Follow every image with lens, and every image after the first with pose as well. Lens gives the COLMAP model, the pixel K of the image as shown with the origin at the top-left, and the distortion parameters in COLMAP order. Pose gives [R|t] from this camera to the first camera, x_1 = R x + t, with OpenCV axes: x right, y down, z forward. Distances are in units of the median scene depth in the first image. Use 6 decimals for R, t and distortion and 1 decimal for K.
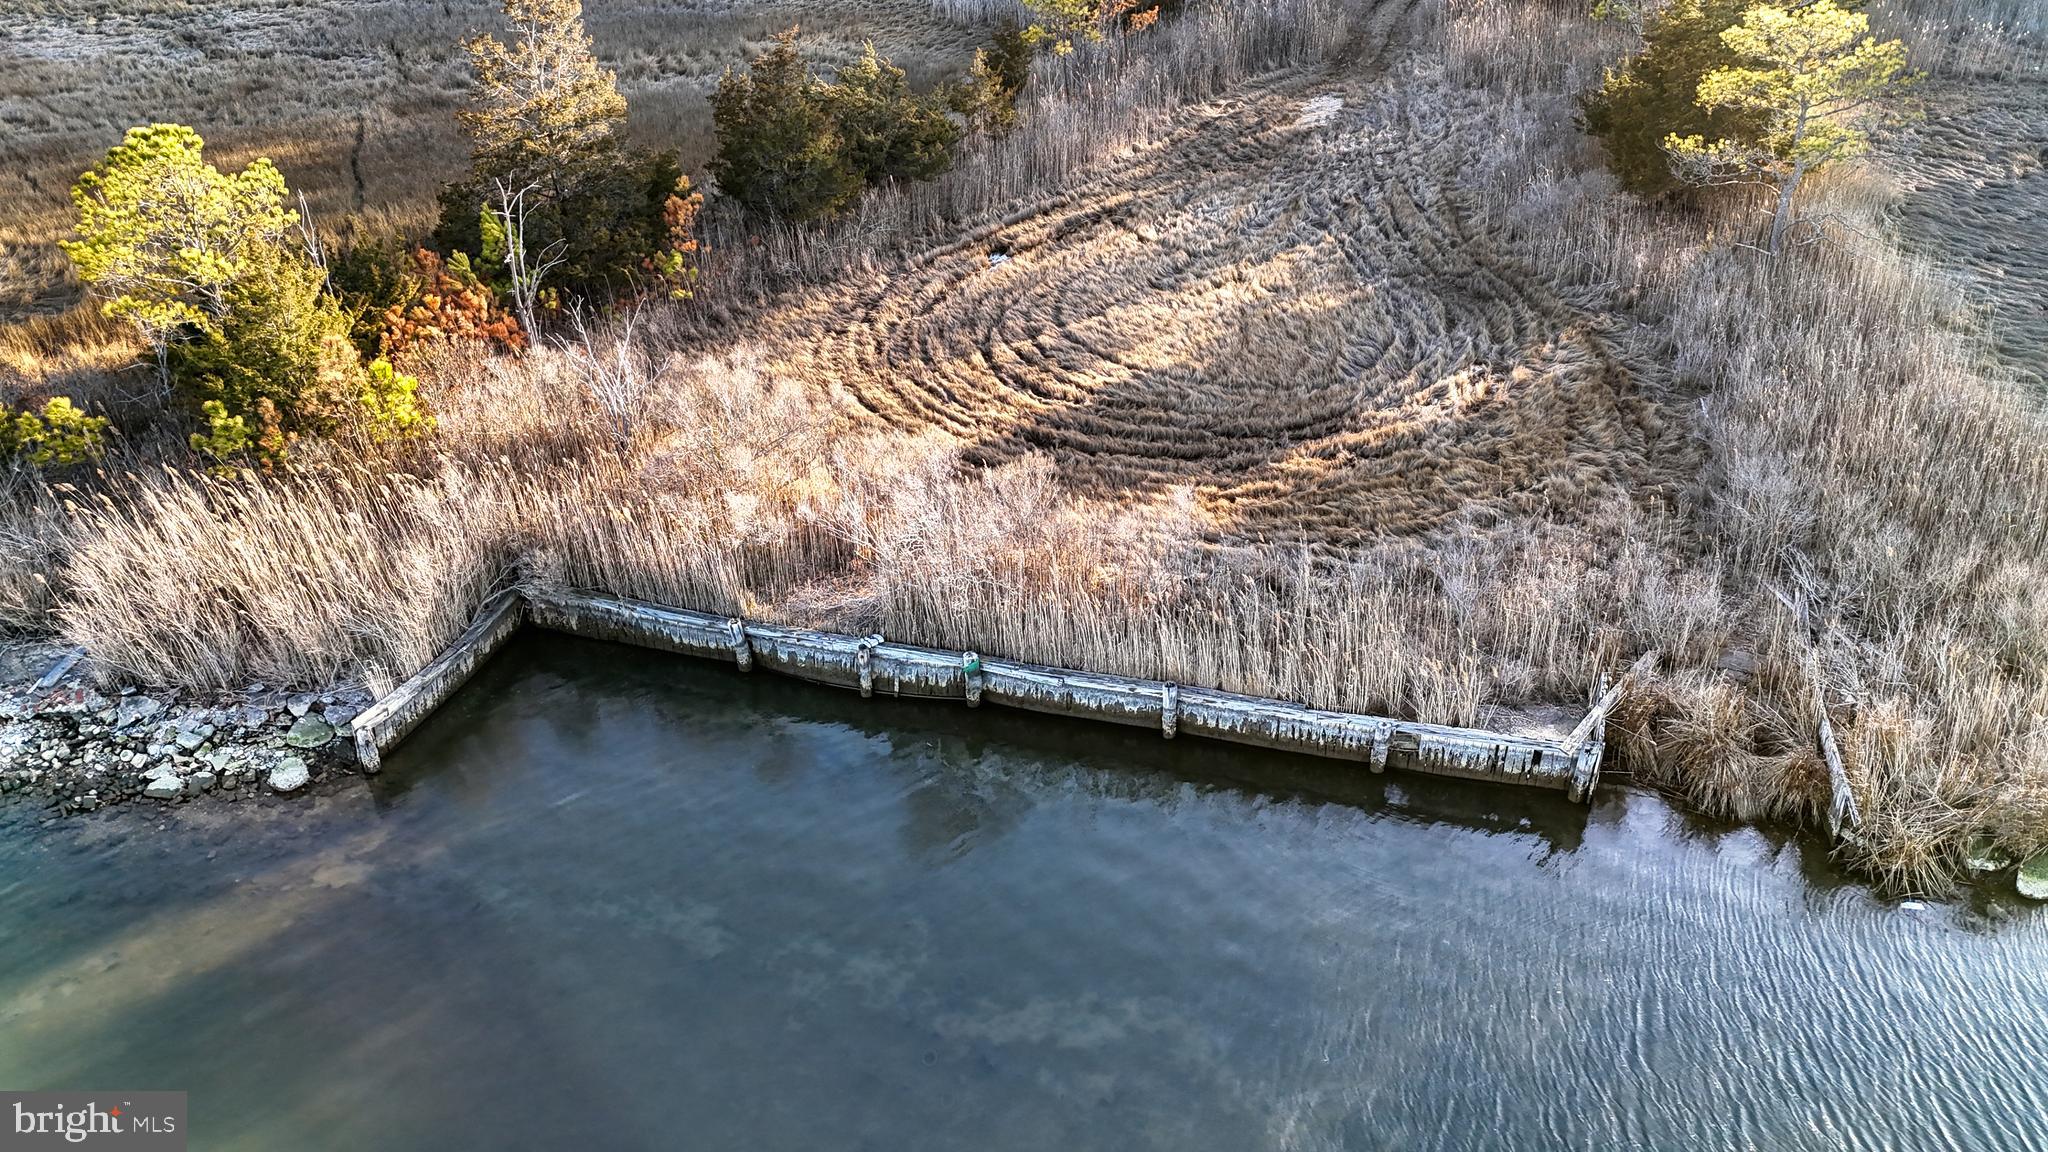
lens RADIAL K [[1504.5, 0, 1024.0], [0, 1504.5, 576.0], [0, 0, 1]] dist [0.117491, -0.158316]
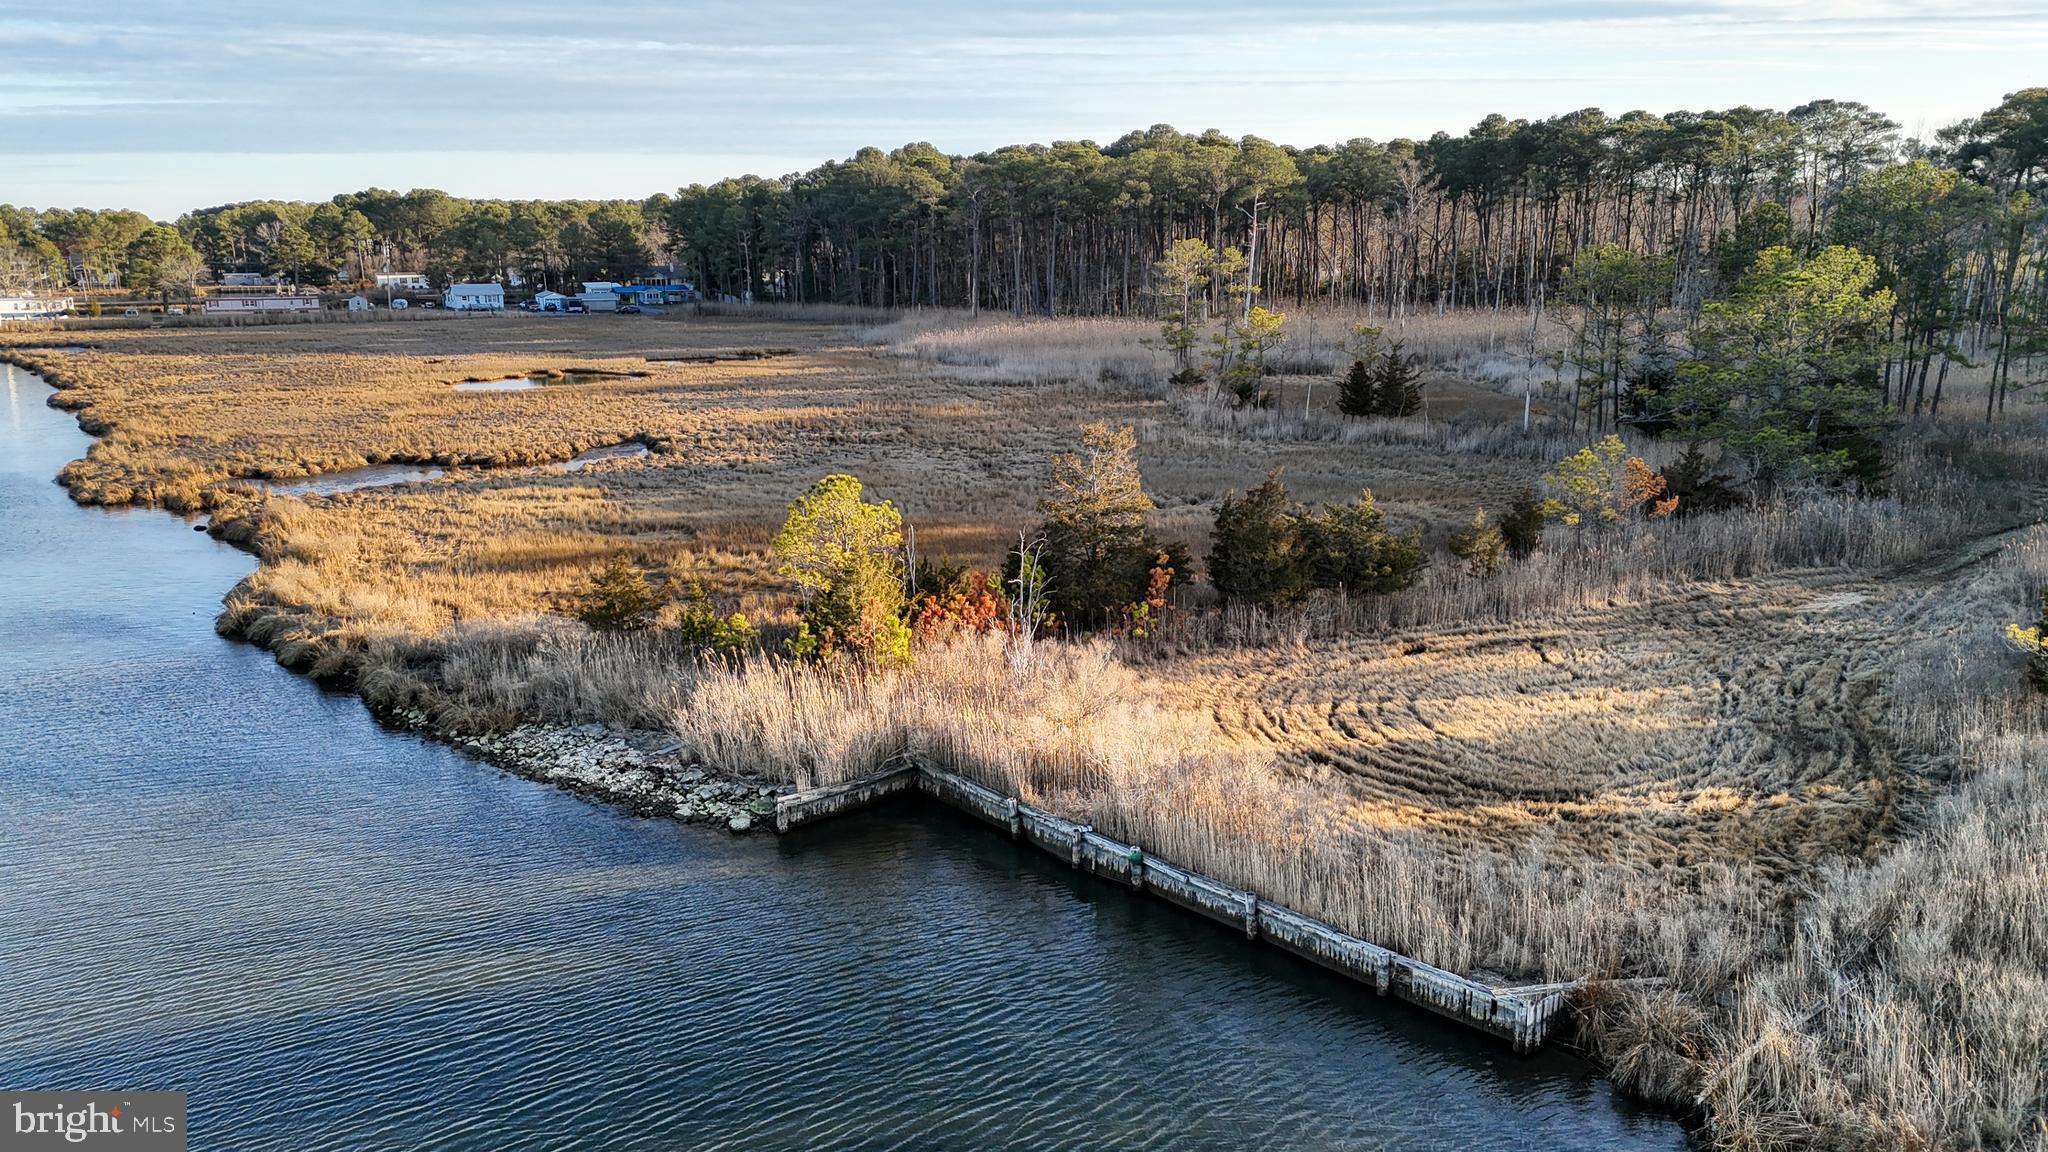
lens RADIAL K [[1504.5, 0, 1024.0], [0, 1504.5, 576.0], [0, 0, 1]] dist [0.117491, -0.158316]
pose [[0.852923, 0.121386, -0.507727, 0.560015], [-0.272223, 0.933305, -0.234171, 0.174188], [0.445439, 0.337946, 0.829082, -0.301054]]
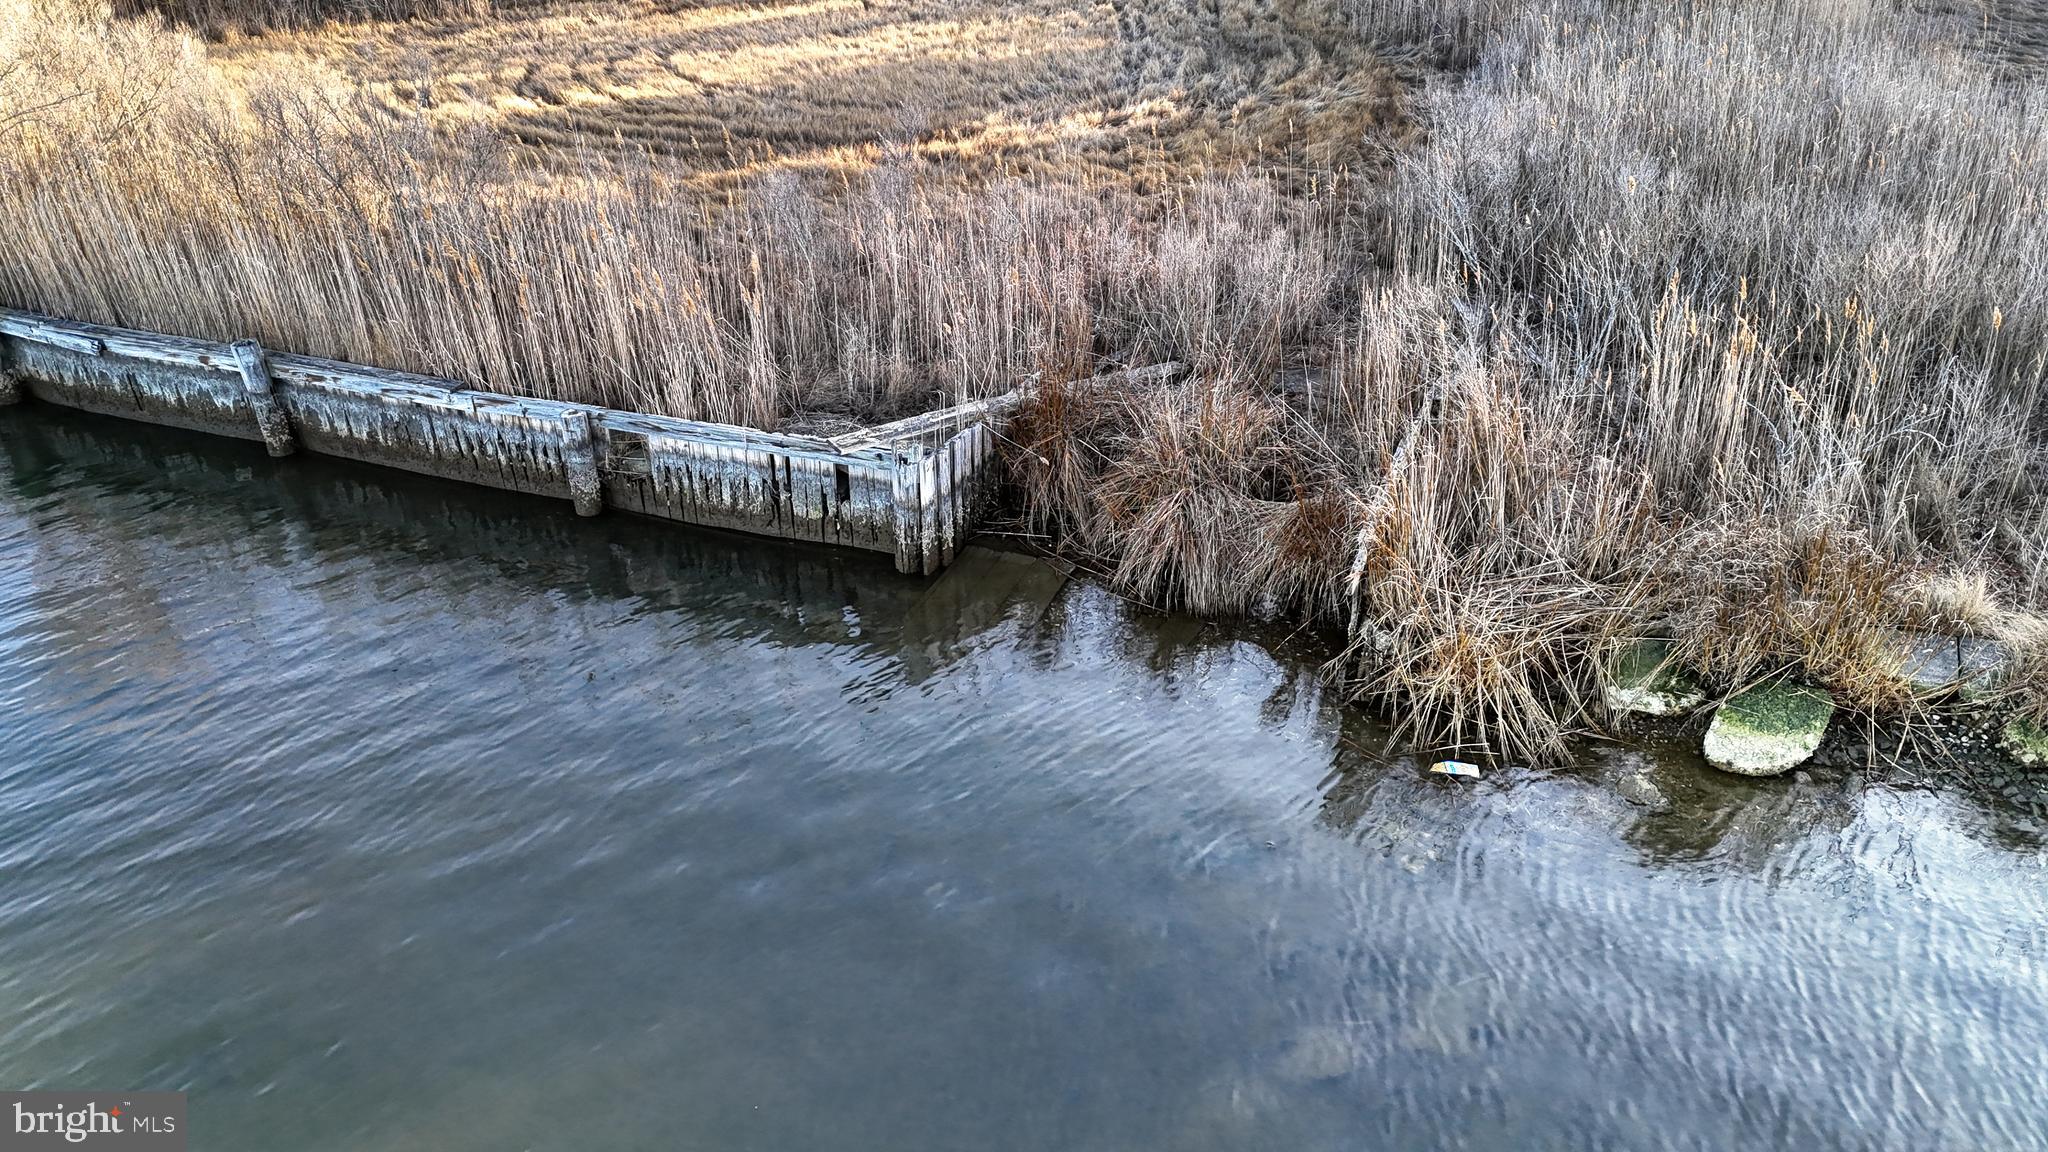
lens RADIAL K [[1512.3, 0, 1056.4], [0, 1512.3, 578.7], [0, 0, 1]] dist [0.017463, -0.000902]
pose [[0.995827, 0.058036, -0.070427, 0.416925], [-0.061500, 0.996950, -0.048054, 0.159822], [0.067424, 0.052185, 0.996359, 0.464723]]
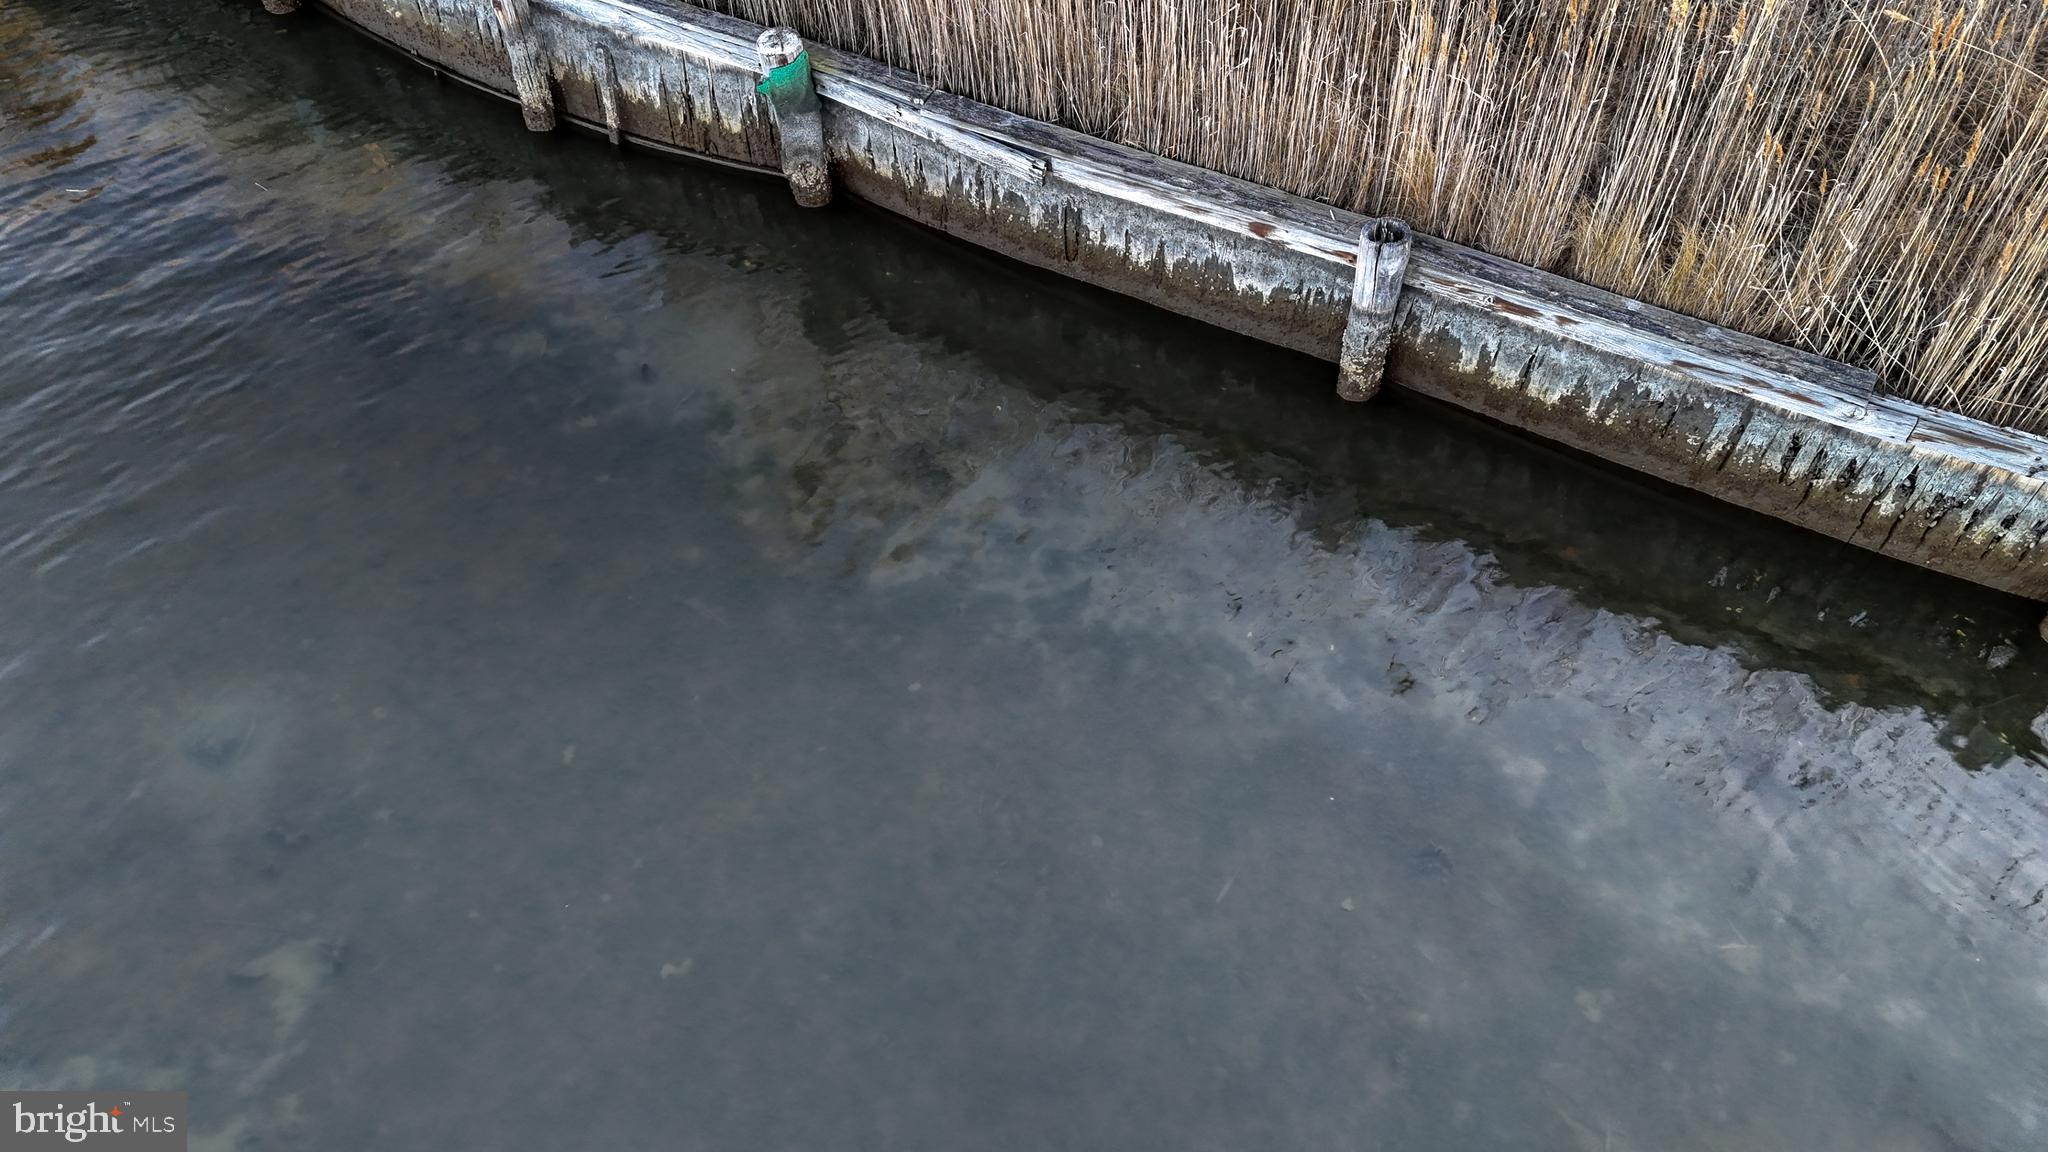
lens RADIAL K [[1504.5, 0, 1024.0], [0, 1504.5, 576.0], [0, 0, 1]] dist [0.117491, -0.158316]
pose [[0.975079, 0.175543, -0.135666, 0.077478], [-0.116185, 0.924985, 0.361806, 0.034791], [0.189002, -0.337027, 0.922329, 0.674566]]
